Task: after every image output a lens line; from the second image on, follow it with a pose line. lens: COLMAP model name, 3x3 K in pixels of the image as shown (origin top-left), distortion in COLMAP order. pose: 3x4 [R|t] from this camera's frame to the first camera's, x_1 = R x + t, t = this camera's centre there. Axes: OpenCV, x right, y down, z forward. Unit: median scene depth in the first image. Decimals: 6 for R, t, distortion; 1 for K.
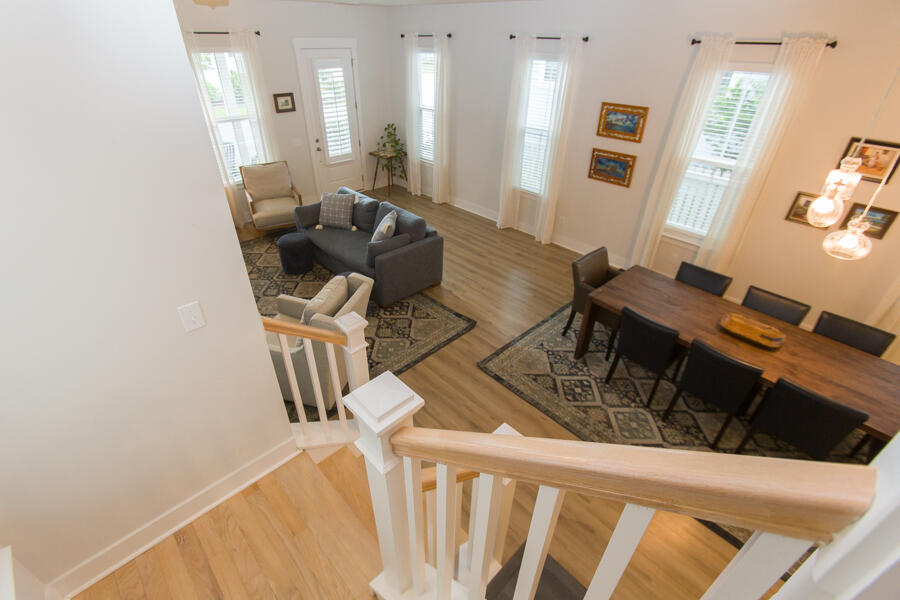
lens RADIAL K [[416.6, 0, 431.3], [0, 416.6, 301.7], [0, 0, 1]] dist [-0.001218, -0.000245]
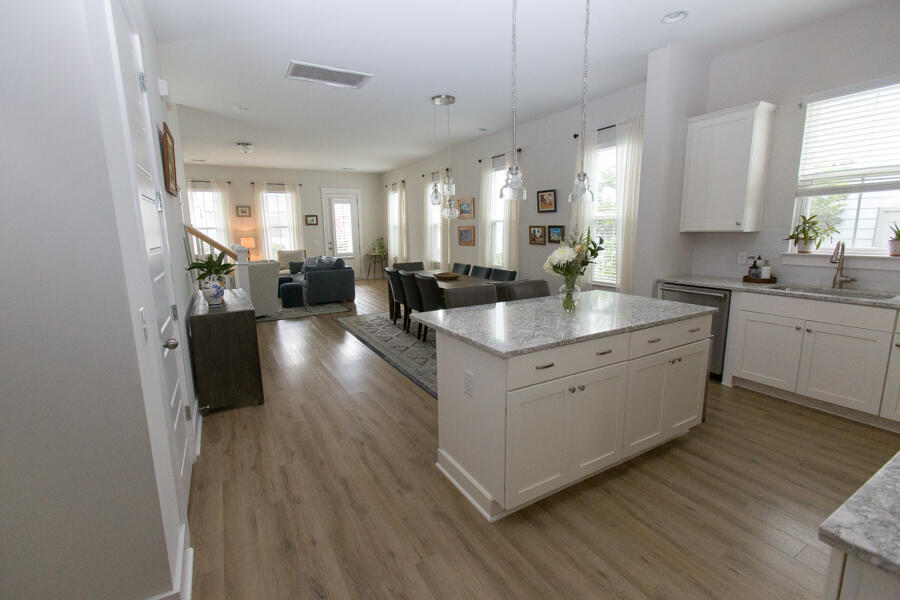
lens RADIAL K [[402.6, 0, 443.0], [0, 402.6, 298.1], [0, 0, 1]] dist [0.000846, 0.000530]
pose [[0.973148, 0.012160, -0.229860, 0.736868], [-0.102830, 0.916384, -0.386868, 0.530176], [0.205936, 0.400116, 0.893027, -0.320343]]
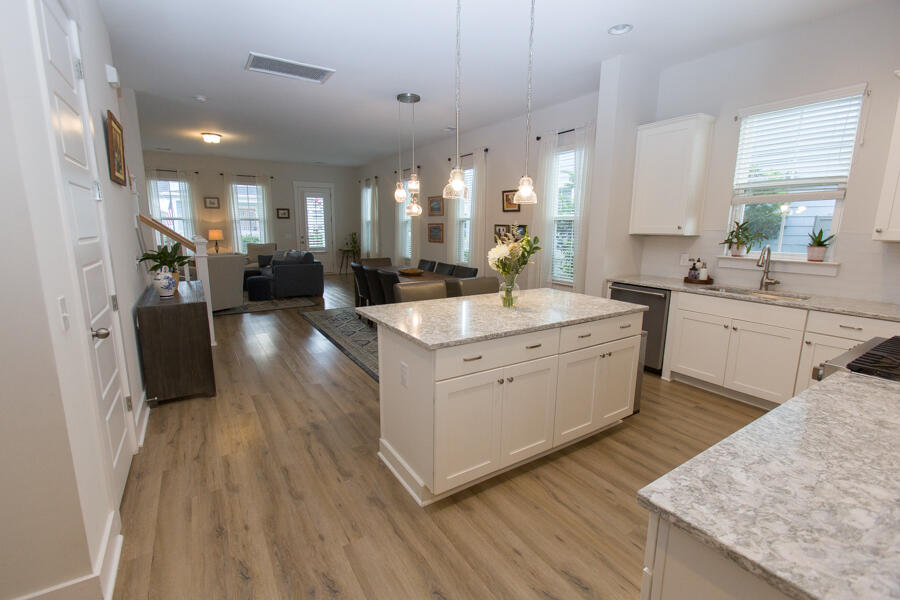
lens RADIAL K [[400.0, 0, 444.8], [0, 400.0, 299.0], [0, 0, 1]] dist [0.000158, 0.000260]
pose [[0.983878, 0.029457, -0.176401, 0.784022], [-0.096088, 0.918954, -0.382480, 0.532813], [0.150838, 0.393263, 0.906969, -0.324039]]
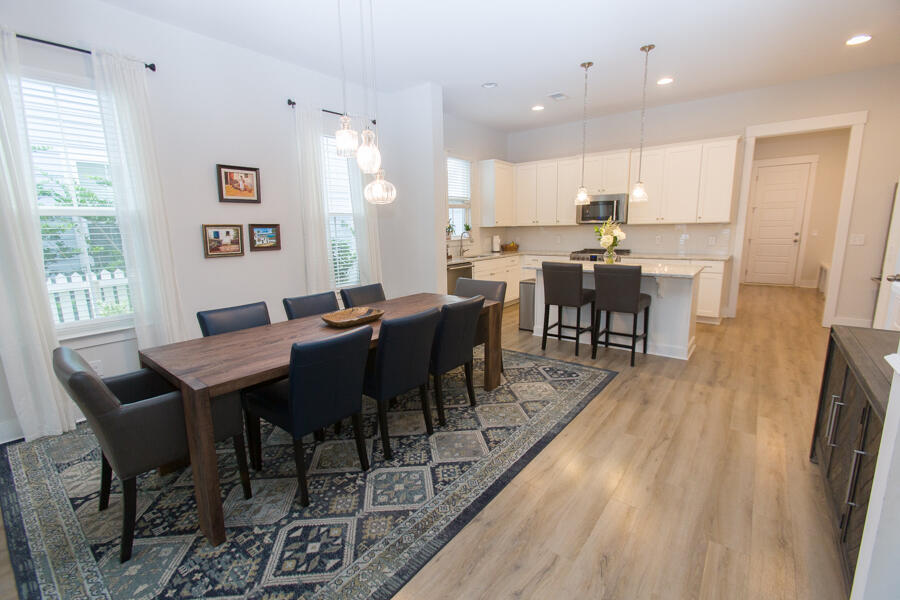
lens RADIAL K [[392.5, 0, 450.8], [0, 392.5, 296.7], [0, 0, 1]] dist [-0.003700, -0.000649]
pose [[-0.155743, -0.187896, 0.969763, -0.053150], [0.558244, 0.793190, 0.243337, -0.035959], [-0.814928, 0.579262, -0.018642, 0.531141]]
